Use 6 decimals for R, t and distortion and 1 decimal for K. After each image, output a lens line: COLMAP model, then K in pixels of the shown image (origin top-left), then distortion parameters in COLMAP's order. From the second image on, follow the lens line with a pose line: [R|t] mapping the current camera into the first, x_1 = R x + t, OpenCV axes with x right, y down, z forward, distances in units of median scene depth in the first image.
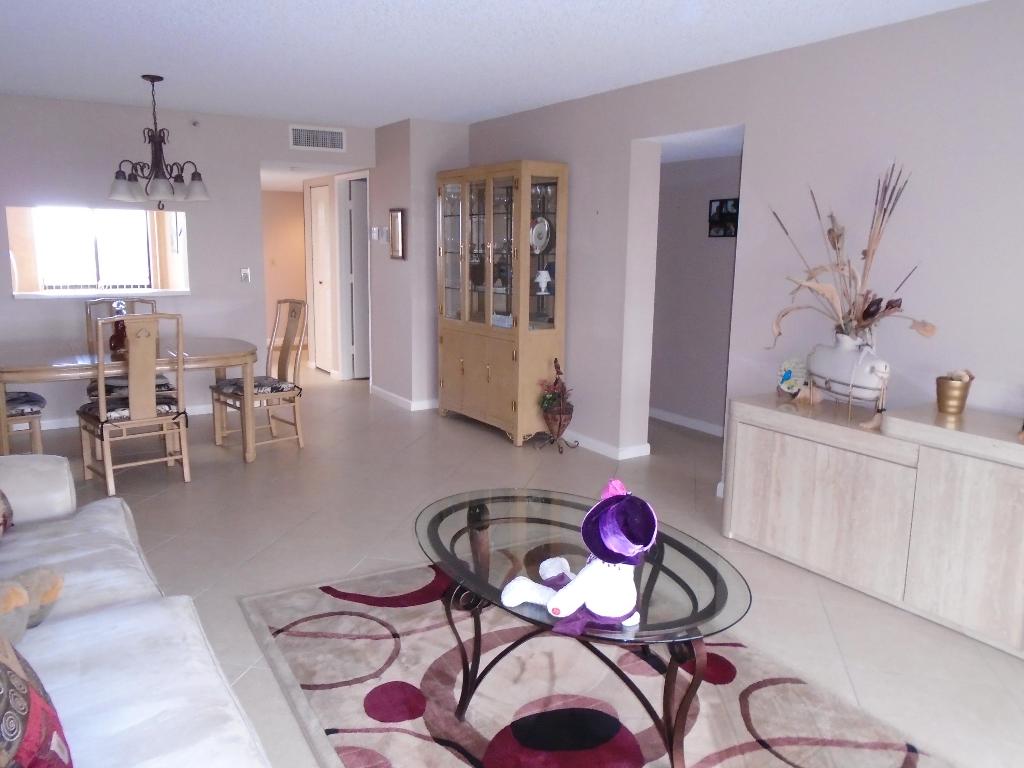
lens RADIAL K [[790.1, 0, 514.8], [0, 790.1, 374.8], [0, 0, 1]] dist [0.000643, 0.002368]
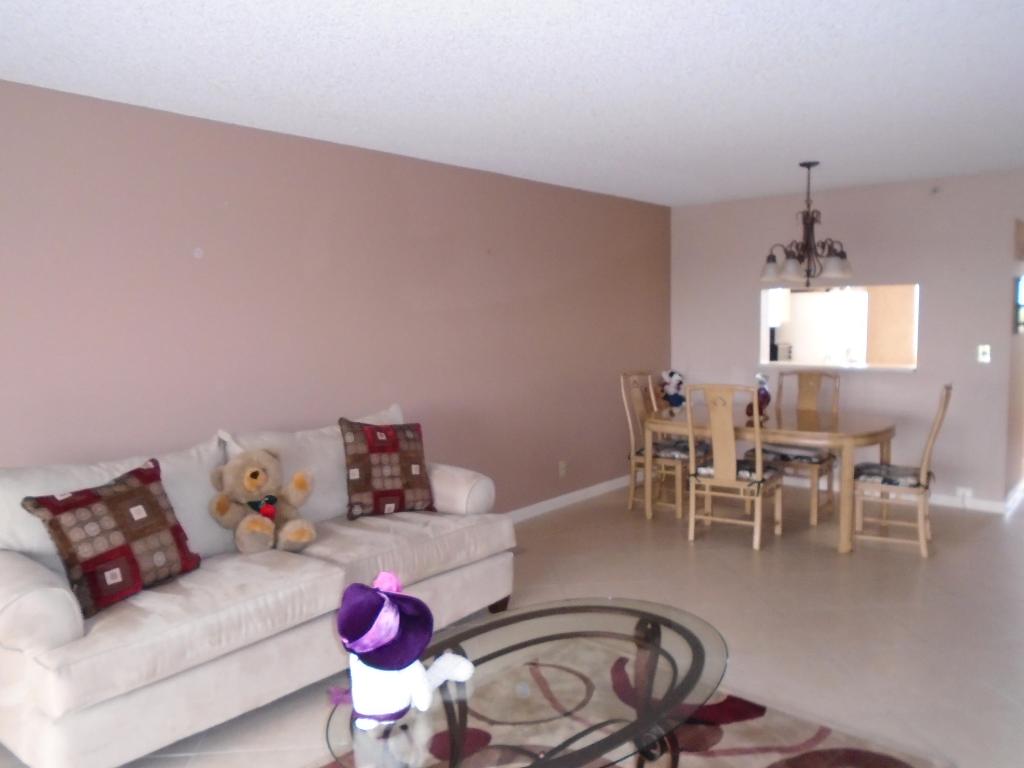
lens RADIAL K [[790.1, 0, 508.2], [0, 790.1, 382.5], [0, 0, 1]] dist [0.000643, 0.002368]
pose [[0.295808, 0.062695, -0.953188, 0.522790], [-0.141942, 0.989651, 0.021044, -0.063615], [0.944643, 0.129072, 0.301646, 0.407899]]
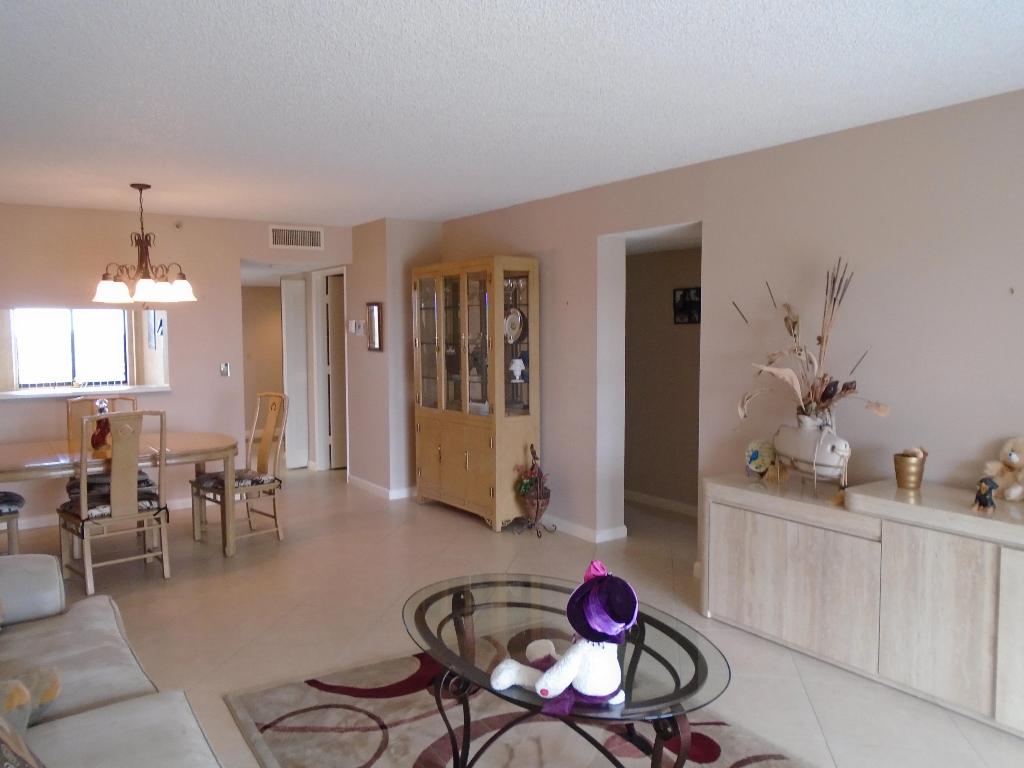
lens RADIAL K [[790.1, 0, 513.0], [0, 790.1, 374.4], [0, 0, 1]] dist [0.000643, 0.002368]
pose [[0.999154, -0.022568, 0.034382, -0.007344], [0.026112, 0.993984, -0.106366, -0.003074], [-0.031775, 0.107173, 0.993732, -0.036571]]
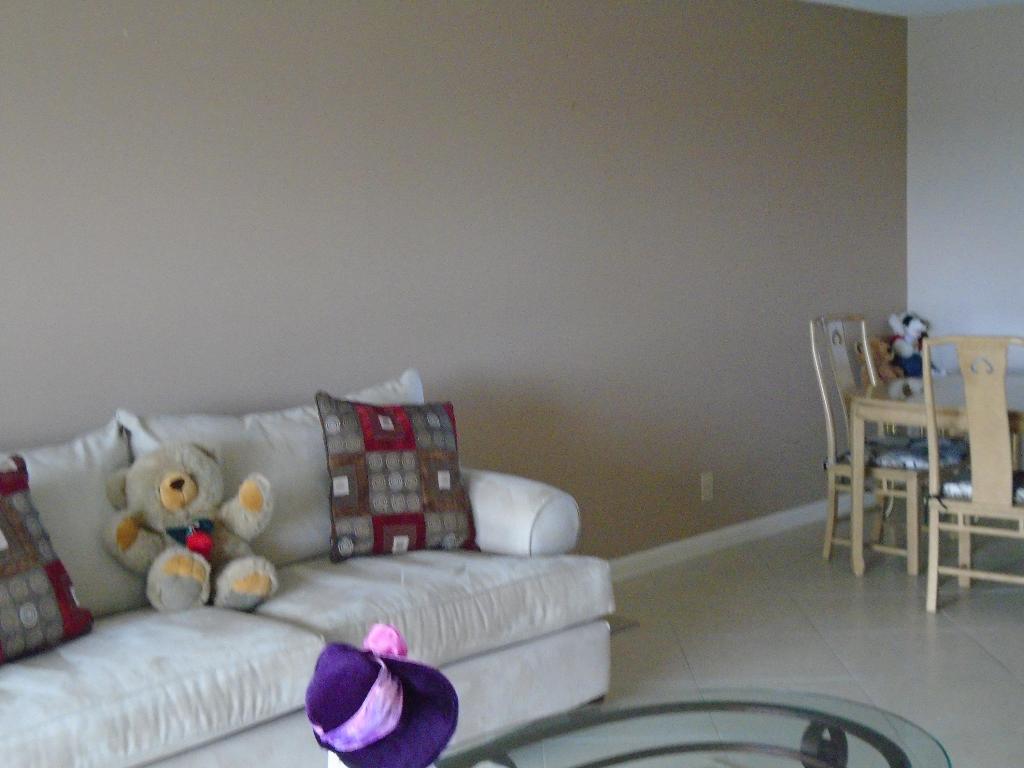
lens RADIAL K [[1436.3, 0, 505.1], [0, 1436.3, 378.7], [0, 0, 1]] dist [-0.011408, 0.000000]
pose [[0.213371, 0.086576, -0.973128, 0.583517], [-0.136657, 0.988918, 0.058017, -0.060198], [0.967366, 0.120606, 0.222837, 0.409195]]
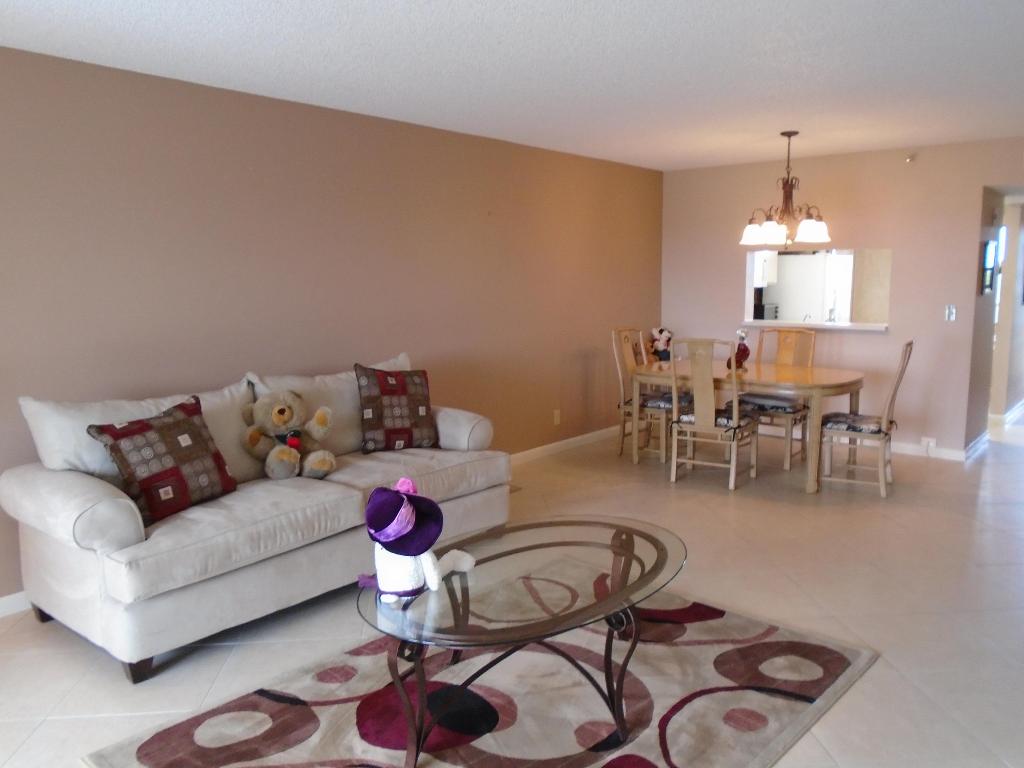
lens RADIAL K [[790.1, 0, 508.1], [0, 790.1, 380.8], [0, 0, 1]] dist [0.000643, 0.002368]
pose [[0.296038, 0.109484, -0.948881, 0.622978], [-0.149674, 0.986454, 0.067123, -0.052343], [0.943376, 0.122152, 0.308415, 0.380082]]
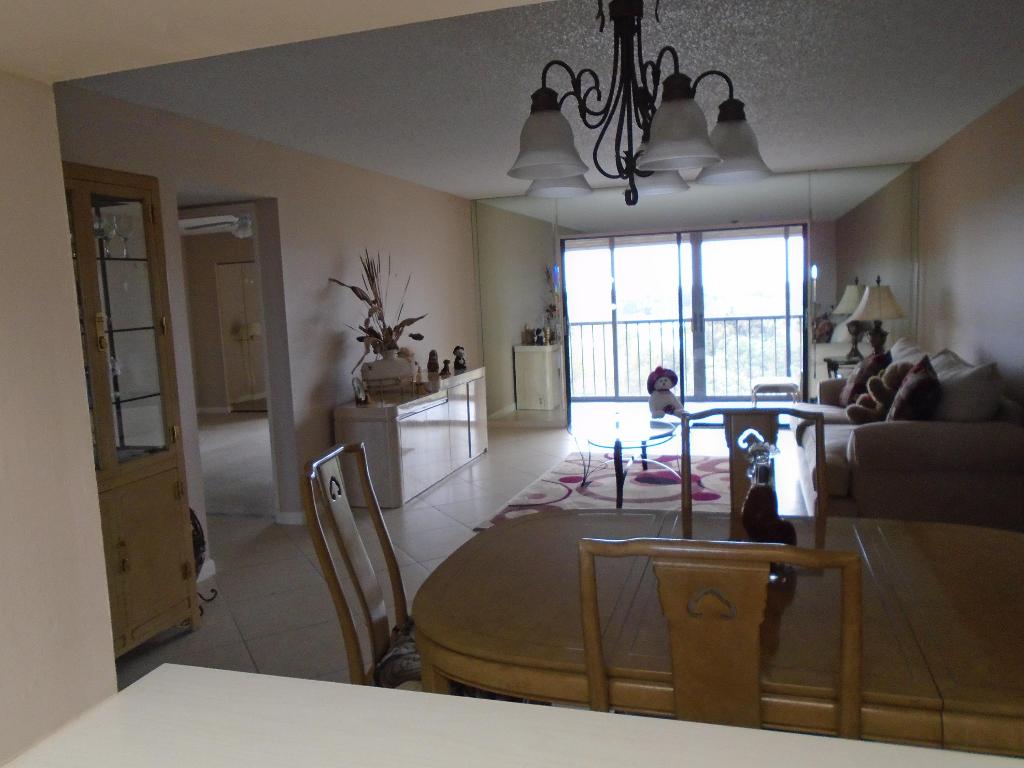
lens RADIAL K [[790.1, 0, 515.2], [0, 790.1, 382.8], [0, 0, 1]] dist [0.000643, 0.002368]
pose [[-0.648511, -0.070039, 0.757976, -0.851287], [0.167404, 0.958257, 0.231773, -0.276294], [-0.742570, 0.277196, -0.609715, 1.564788]]
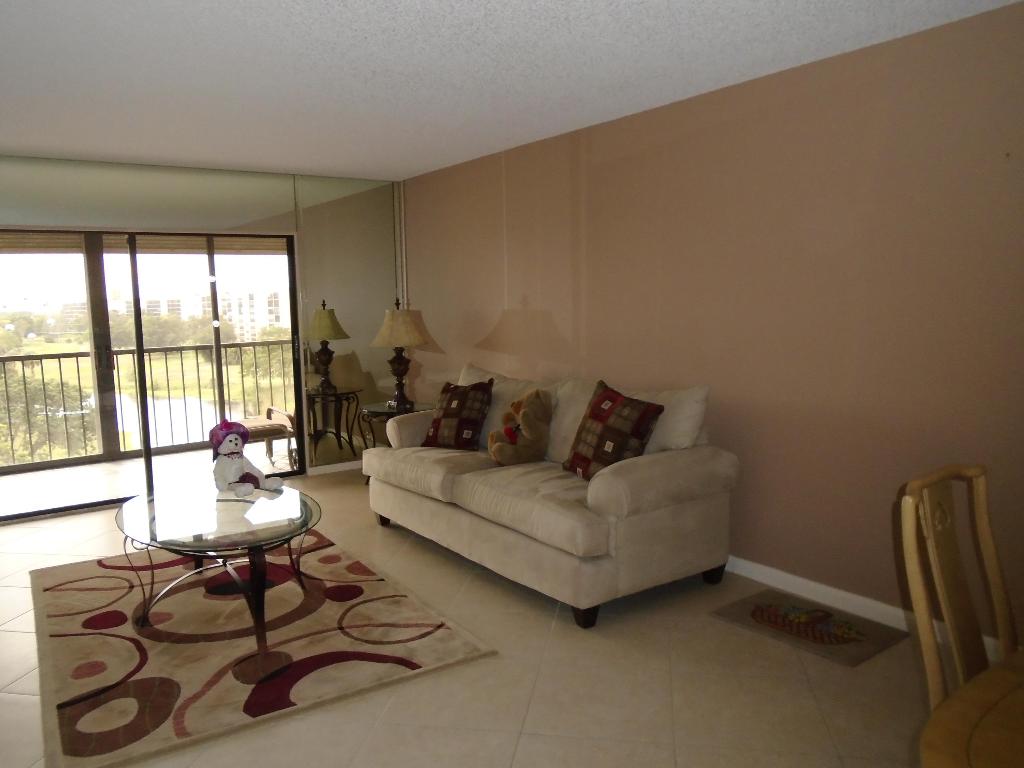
lens RADIAL K [[790.1, 0, 504.6], [0, 790.1, 382.7], [0, 0, 1]] dist [0.000643, 0.002368]
pose [[-0.999350, 0.019145, -0.030553, -0.258480], [0.009783, 0.959571, 0.281298, -0.249427], [0.034704, 0.280816, -0.959134, 1.438827]]
